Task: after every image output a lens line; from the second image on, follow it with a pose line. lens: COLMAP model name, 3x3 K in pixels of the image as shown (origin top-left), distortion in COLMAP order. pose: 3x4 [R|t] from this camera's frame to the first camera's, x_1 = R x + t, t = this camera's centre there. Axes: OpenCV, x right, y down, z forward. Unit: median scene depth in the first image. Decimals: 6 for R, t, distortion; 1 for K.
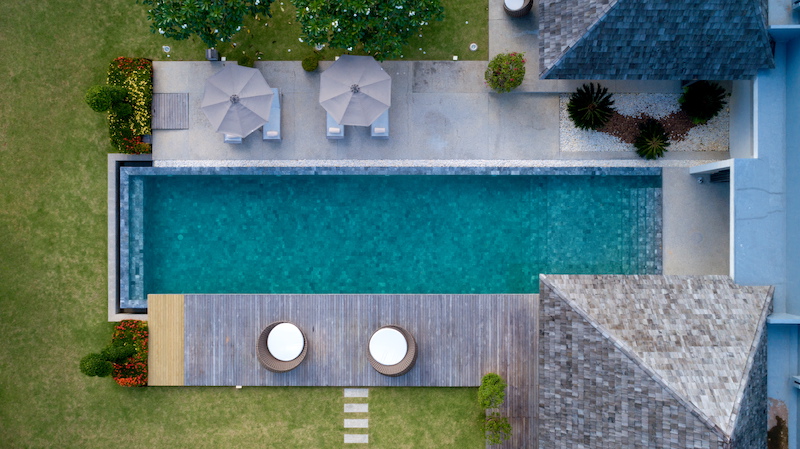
lens RADIAL K [[545.6, 0, 399.4], [0, 545.6, 225.9], [0, 0, 1]] dist [-0.000555, -0.000518]
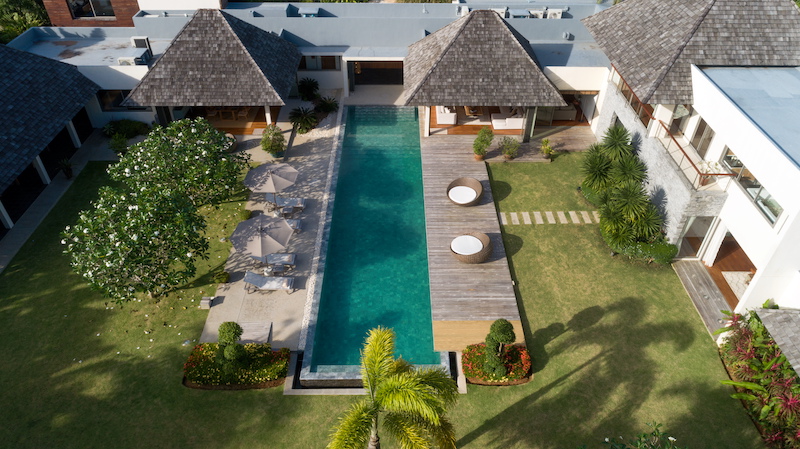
lens RADIAL K [[543.3, 0, 409.0], [0, 543.3, 222.1], [0, 0, 1]] dist [0.002205, 0.003044]
pose [[-0.015150, -0.630283, 0.776217, -1.075494], [0.999857, -0.003681, 0.016527, 0.064760], [-0.007559, 0.776356, 0.630249, 0.206108]]
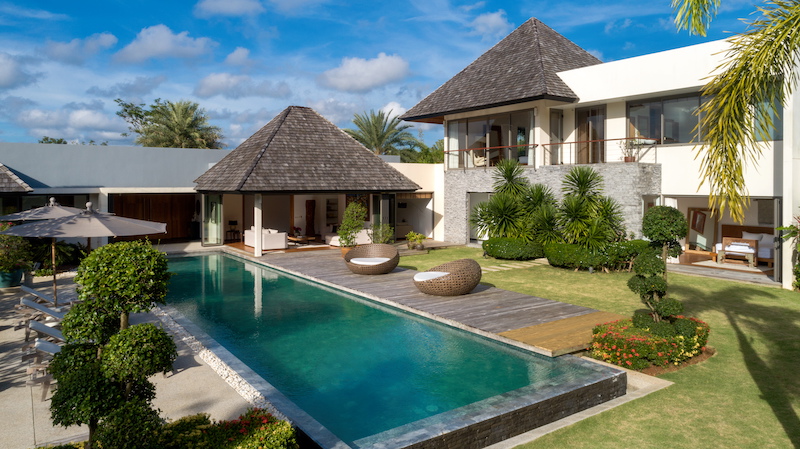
lens RADIAL K [[545.6, 0, 399.4], [0, 545.6, 225.9], [0, 0, 1]] dist [-0.000555, -0.000518]
pose [[-0.567240, -0.054114, 0.821773, -0.764615], [0.823371, -0.058201, 0.564511, -0.240909], [0.017280, 0.996837, 0.077569, 0.858446]]
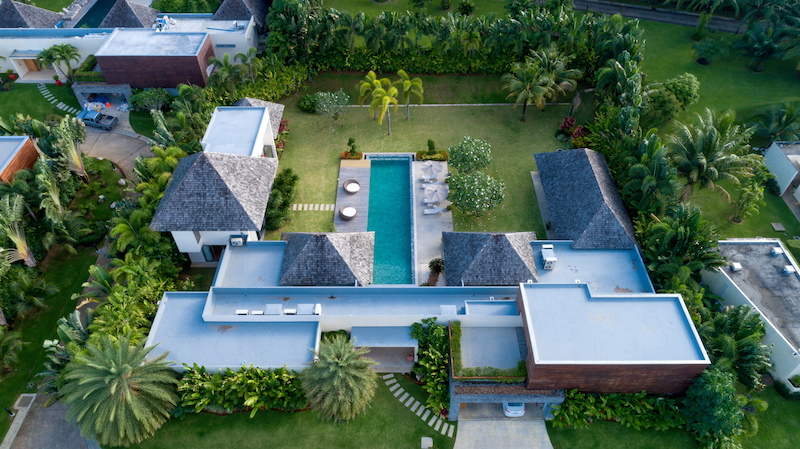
lens RADIAL K [[545.6, 0, 399.4], [0, 545.6, 225.9], [0, 0, 1]] dist [-0.000555, -0.000518]
pose [[0.000831, 0.720306, -0.693655, 1.950246], [-0.999996, 0.002449, 0.001344, -0.040394], [0.002667, 0.693652, 0.720306, -0.963680]]
